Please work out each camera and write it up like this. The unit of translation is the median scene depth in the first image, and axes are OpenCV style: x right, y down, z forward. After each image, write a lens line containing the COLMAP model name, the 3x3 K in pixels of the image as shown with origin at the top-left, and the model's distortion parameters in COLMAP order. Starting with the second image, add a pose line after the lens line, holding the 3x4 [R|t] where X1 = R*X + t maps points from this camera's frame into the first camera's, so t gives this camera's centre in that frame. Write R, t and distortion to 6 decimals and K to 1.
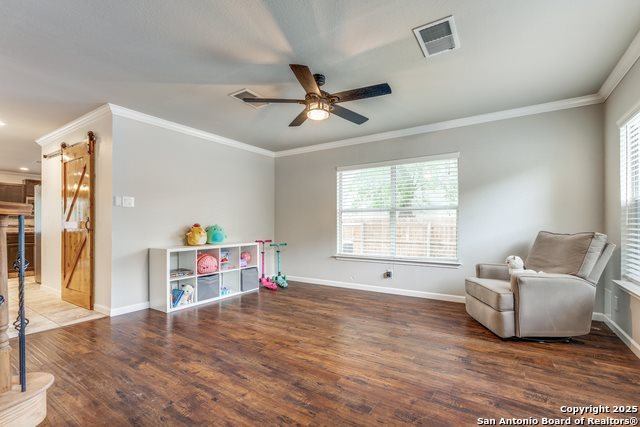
lens RADIAL K [[285.6, 0, 321.8], [0, 285.6, 224.5], [0, 0, 1]] dist [-0.007539, -0.000823]
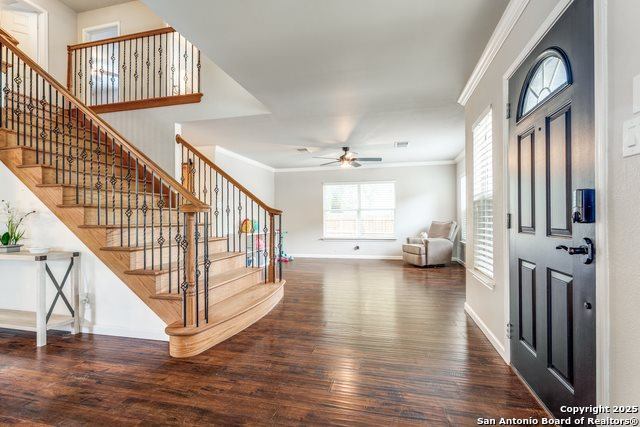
lens RADIAL K [[285.6, 0, 320.9], [0, 285.6, 218.4], [0, 0, 1]] dist [-0.007539, -0.000823]
pose [[0.946494, -0.004487, 0.322691, -0.588821], [0.005121, 0.999986, -0.001118, -0.000693], [-0.322682, 0.002711, 0.946504, -0.623538]]
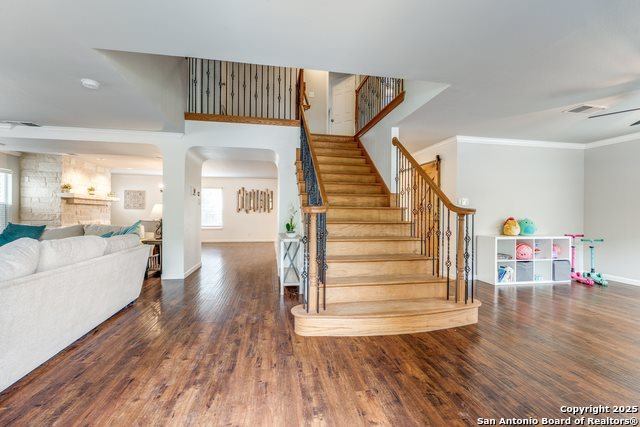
lens RADIAL K [[285.6, 0, 325.6], [0, 285.6, 212.5], [0, 0, 1]] dist [-0.007539, -0.000823]
pose [[0.700708, 0.008683, -0.713395, -0.140201], [-0.012670, 0.999920, -0.000274, -0.014901], [0.713335, 0.009231, 0.700762, -0.431881]]
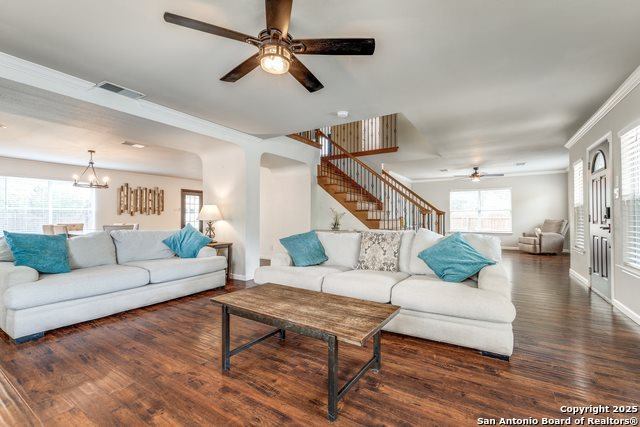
lens RADIAL K [[285.6, 0, 332.7], [0, 285.6, 212.6], [0, 0, 1]] dist [-0.007539, -0.000823]
pose [[0.997978, 0.005368, 0.063337, -1.177386], [-0.004381, 0.999867, -0.015698, 0.003381], [-0.063413, 0.015389, 0.997869, -1.301111]]
